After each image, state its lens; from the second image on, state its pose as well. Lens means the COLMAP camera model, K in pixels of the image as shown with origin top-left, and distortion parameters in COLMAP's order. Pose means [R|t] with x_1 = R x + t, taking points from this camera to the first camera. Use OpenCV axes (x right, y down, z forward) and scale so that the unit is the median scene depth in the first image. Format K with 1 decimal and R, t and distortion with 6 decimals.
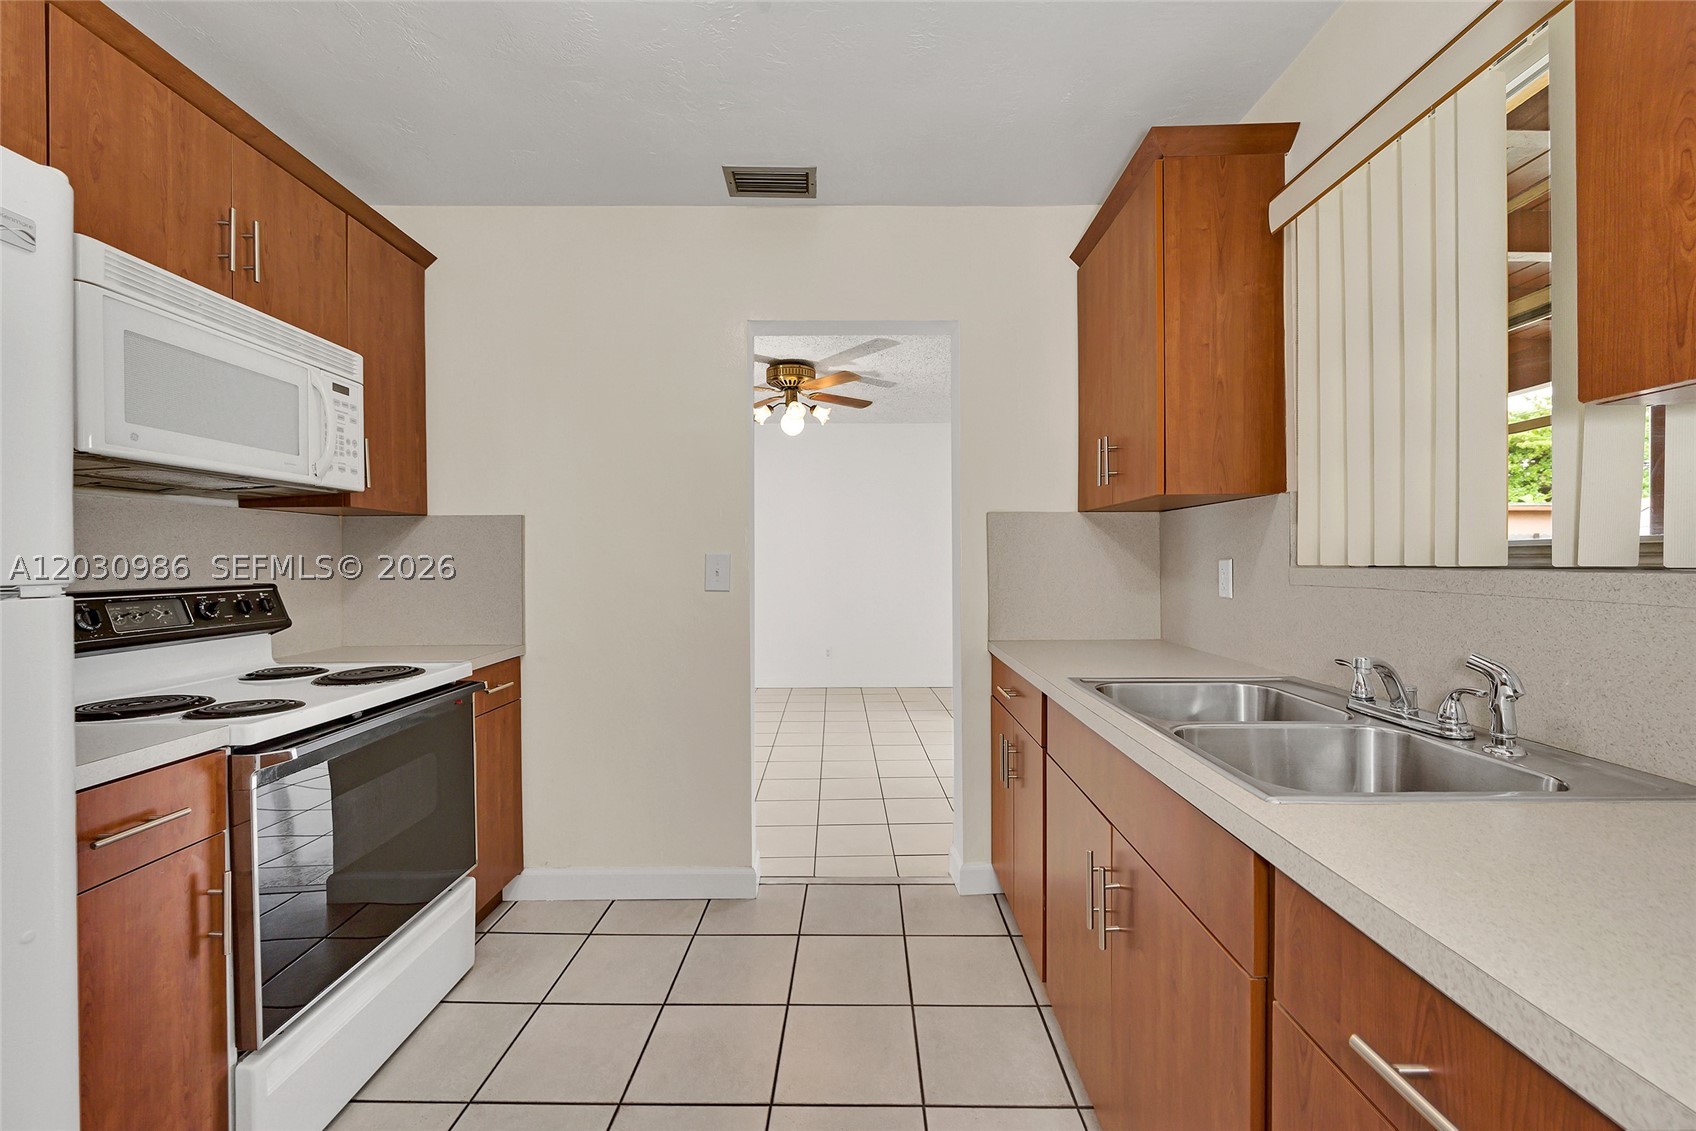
lens RADIAL K [[684.1, 0, 848.1], [0, 684.1, 567.1], [0, 0, 1]] dist [-0.005876, 0.000280]
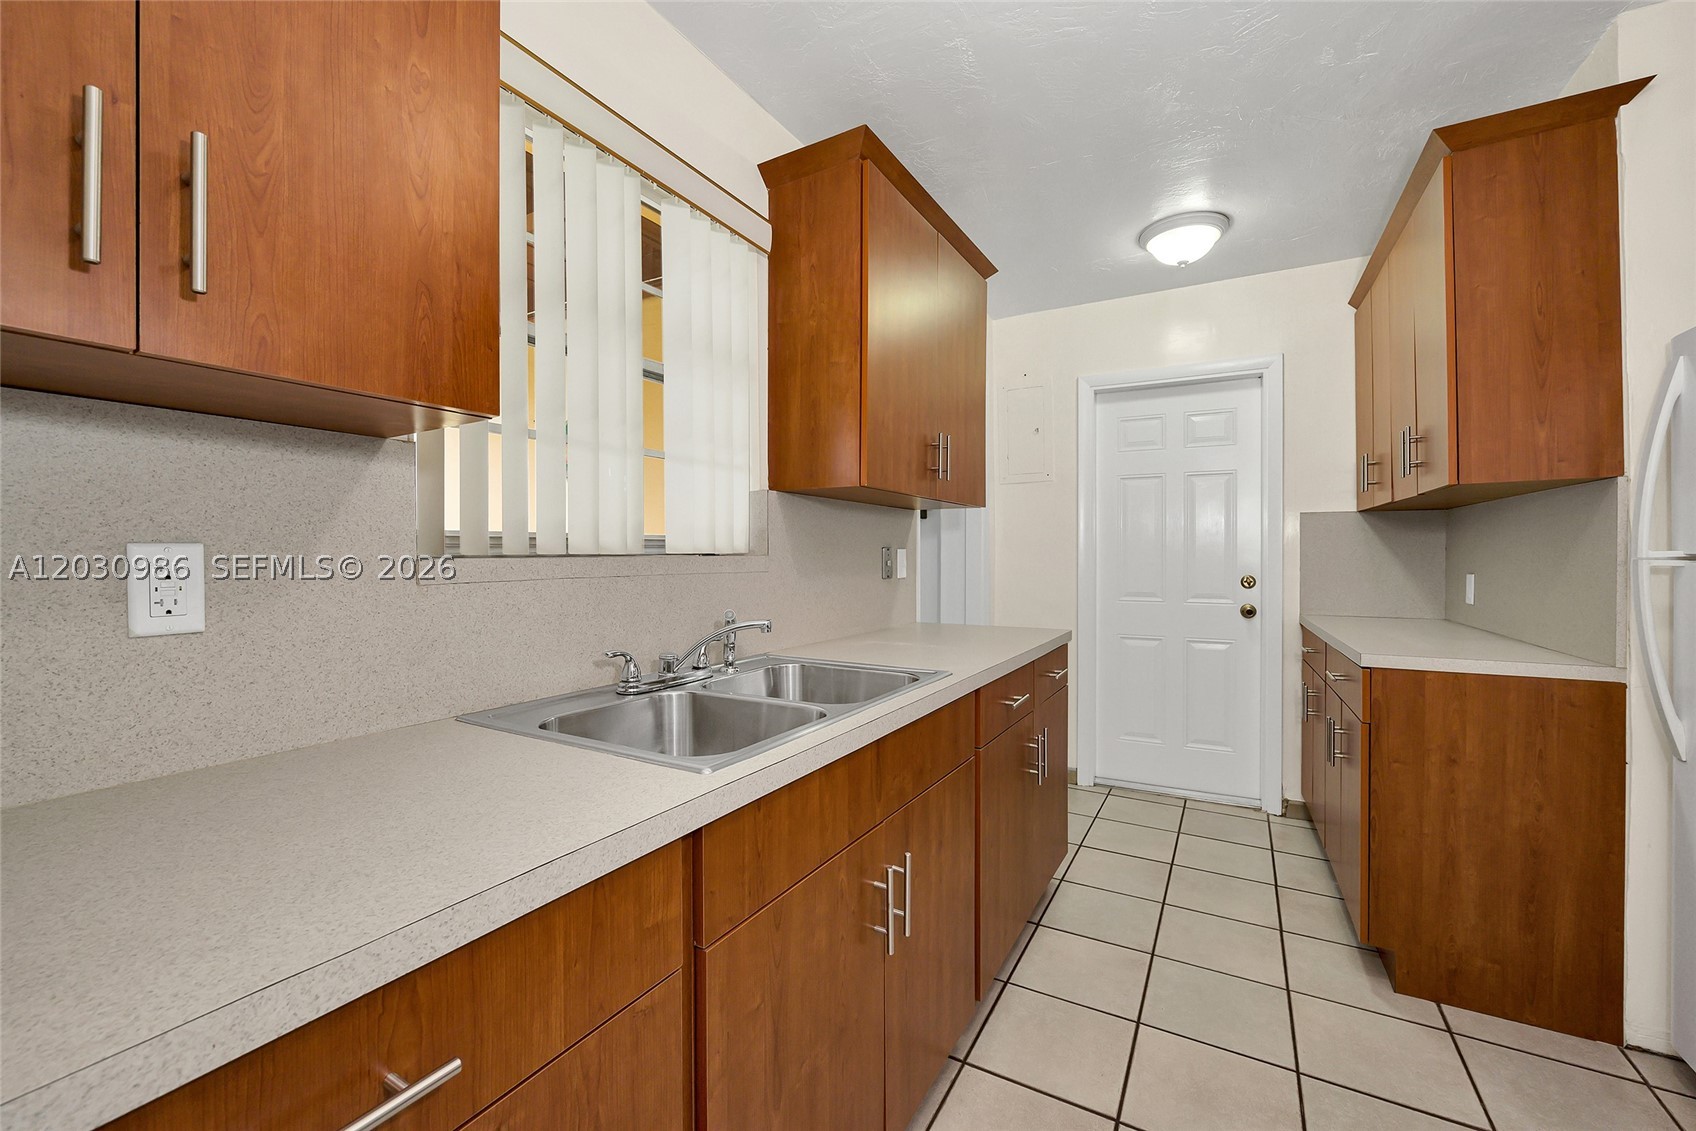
lens RADIAL K [[684.1, 0, 844.8], [0, 684.1, 559.0], [0, 0, 1]] dist [-0.005876, 0.000280]
pose [[-0.874839, 0.003309, 0.484403, -0.069196], [0.012074, 0.999815, 0.014975, -0.002963], [-0.484263, 0.018950, -0.874717, 1.183748]]
